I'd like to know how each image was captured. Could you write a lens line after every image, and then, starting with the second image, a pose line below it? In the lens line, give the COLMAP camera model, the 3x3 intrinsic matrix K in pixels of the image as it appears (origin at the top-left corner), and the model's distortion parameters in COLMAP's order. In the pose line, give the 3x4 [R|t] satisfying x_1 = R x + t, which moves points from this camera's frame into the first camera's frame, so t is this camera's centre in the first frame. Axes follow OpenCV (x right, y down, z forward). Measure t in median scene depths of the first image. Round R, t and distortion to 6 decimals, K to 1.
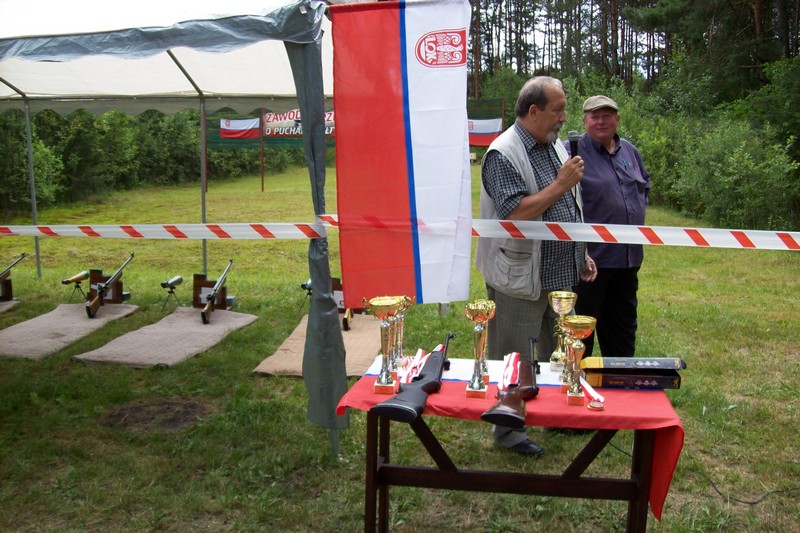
lens RADIAL K [[839.0, 0, 400.0], [0, 839.0, 266.5], [0, 0, 1]] dist [-0.189518, 0.159347]
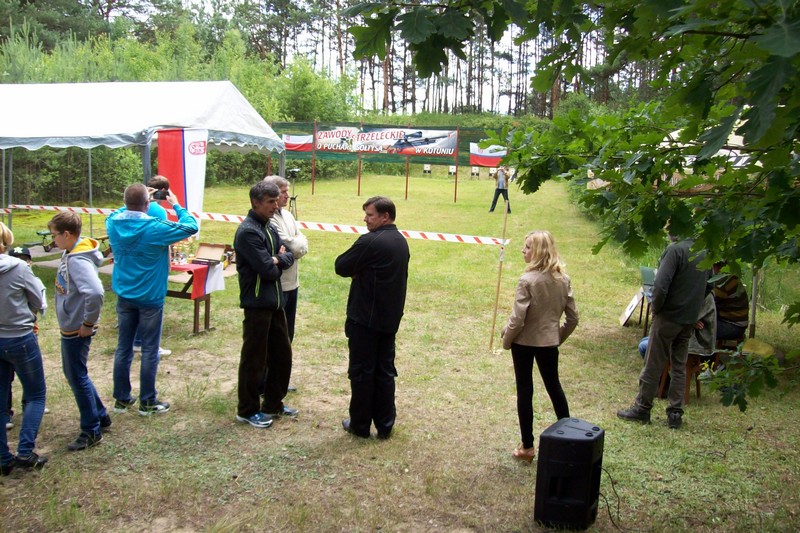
lens RADIAL K [[839.0, 0, 400.0], [0, 839.0, 266.5], [0, 0, 1]] dist [-0.189518, 0.159347]
pose [[0.987801, 0.063673, -0.142112, 0.227149], [-0.064742, 0.997898, -0.002901, 0.017115], [0.141628, 0.012066, 0.989846, -0.315629]]
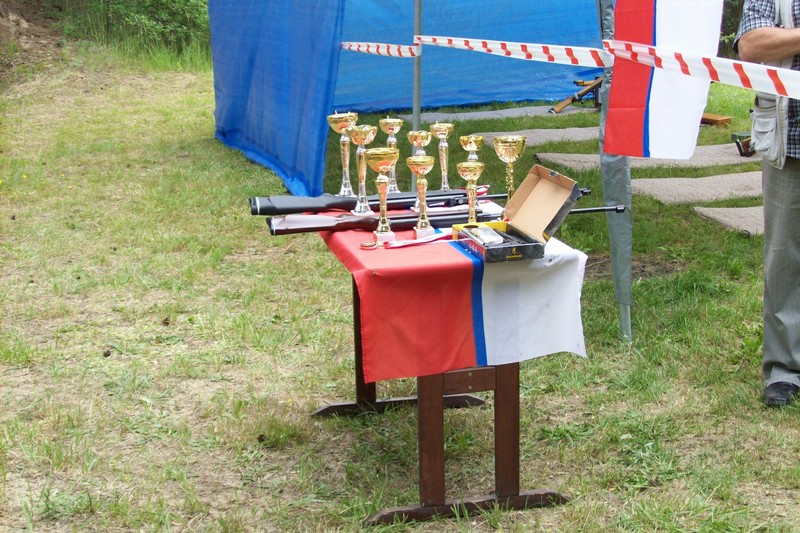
lens RADIAL K [[1288.1, 0, 400.0], [0, 1288.1, 266.5], [0, 0, 1]] dist [-0.094936, -0.023854]
pose [[0.377447, 0.196652, -0.904910, 0.211810], [-0.099658, 0.980142, 0.171433, -0.008031], [0.920653, 0.025475, 0.389549, 0.065051]]
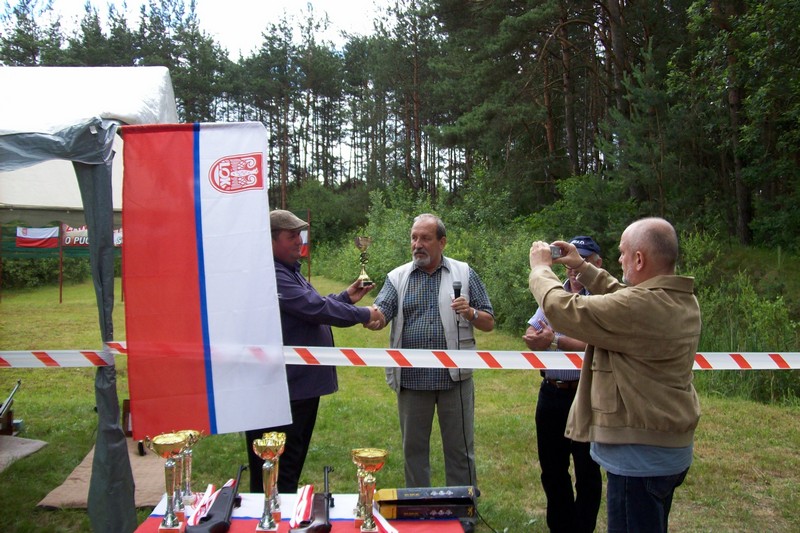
lens RADIAL K [[840.0, 0, 400.0], [0, 840.0, 266.5], [0, 0, 1]] dist [-0.191700, 0.171115]
pose [[0.974007, 0.006358, 0.226430, 0.003508], [0.023249, 0.991521, -0.127851, -0.003982], [-0.225323, 0.129792, 0.965600, 0.001494]]
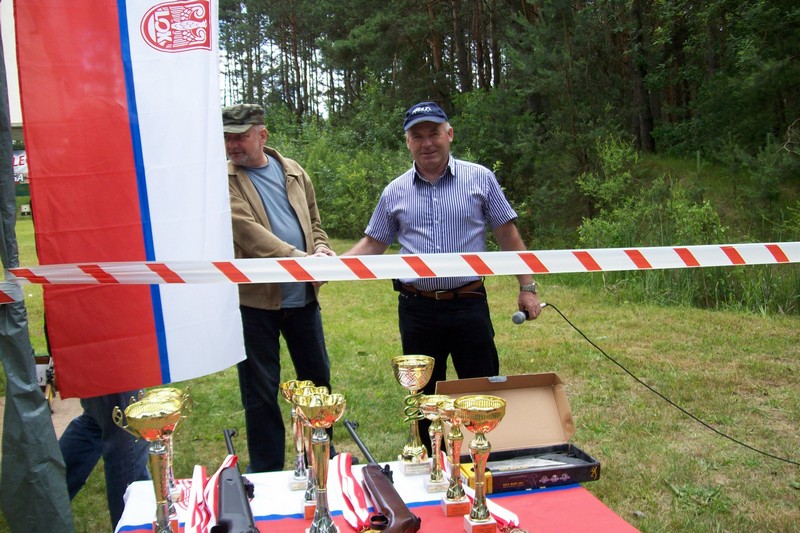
lens RADIAL K [[839.0, 0, 400.0], [0, 839.0, 266.5], [0, 0, 1]] dist [-0.189518, 0.159347]
pose [[0.930313, -0.065628, 0.360846, -0.008275], [0.083774, 0.995875, -0.034859, -0.003016], [-0.357070, 0.062659, 0.931974, 0.059800]]
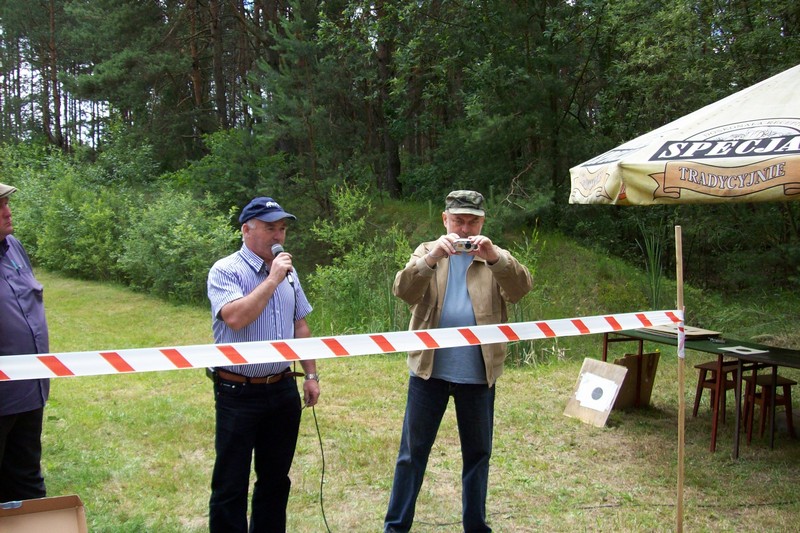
lens RADIAL K [[839.0, 0, 400.0], [0, 839.0, 266.5], [0, 0, 1]] dist [-0.189518, 0.159347]
pose [[0.800962, -0.047649, 0.596817, 0.023510], [0.096001, 0.994151, -0.049467, -0.012349], [-0.590969, 0.096915, 0.800851, 0.042171]]
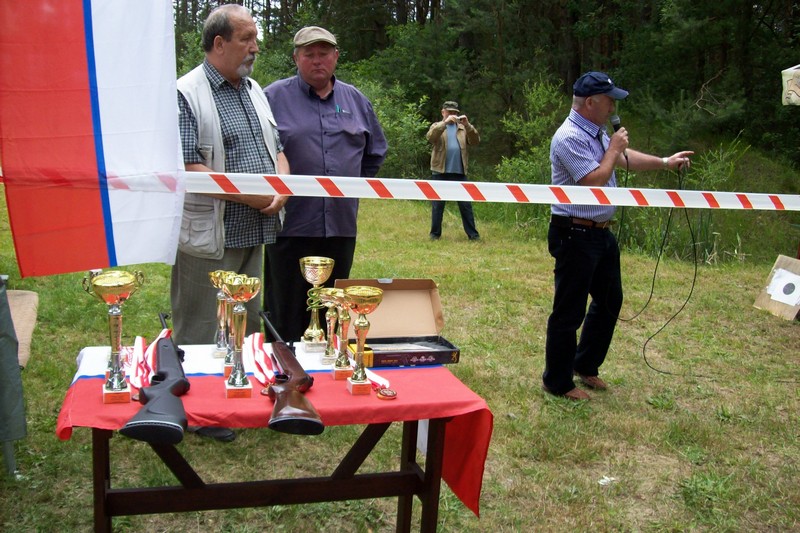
lens RADIAL K [[839.0, 0, 400.0], [0, 839.0, 266.5], [0, 0, 1]] dist [-0.189518, 0.159347]
pose [[0.897259, -0.043665, 0.439340, -0.015823], [0.022070, 0.998289, 0.054145, -0.000605], [-0.440952, -0.038886, 0.896688, 0.033791]]
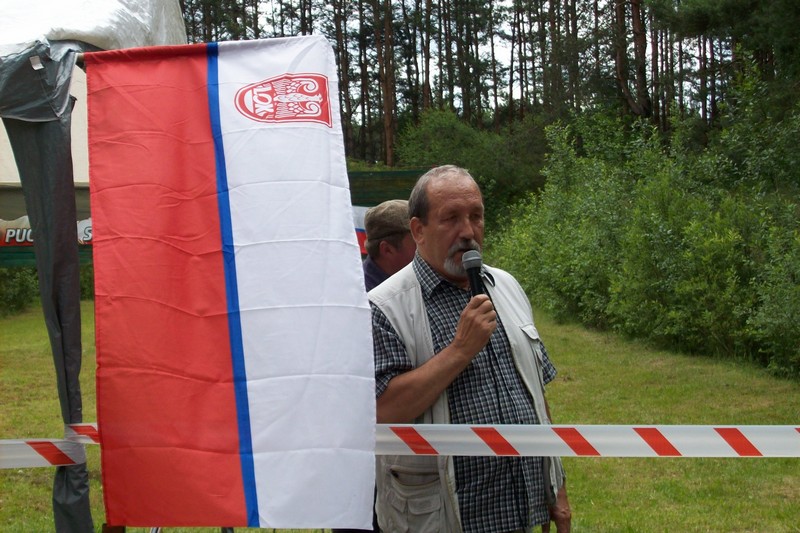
lens RADIAL K [[1586.7, 0, 400.0], [0, 1586.7, 266.5], [0, 0, 1]] dist [-0.082815, 0.062947]
pose [[0.995327, -0.023583, 0.093643, 0.005319], [0.035878, 0.990618, -0.131865, -0.003881], [-0.089654, 0.134609, 0.986835, -0.015830]]
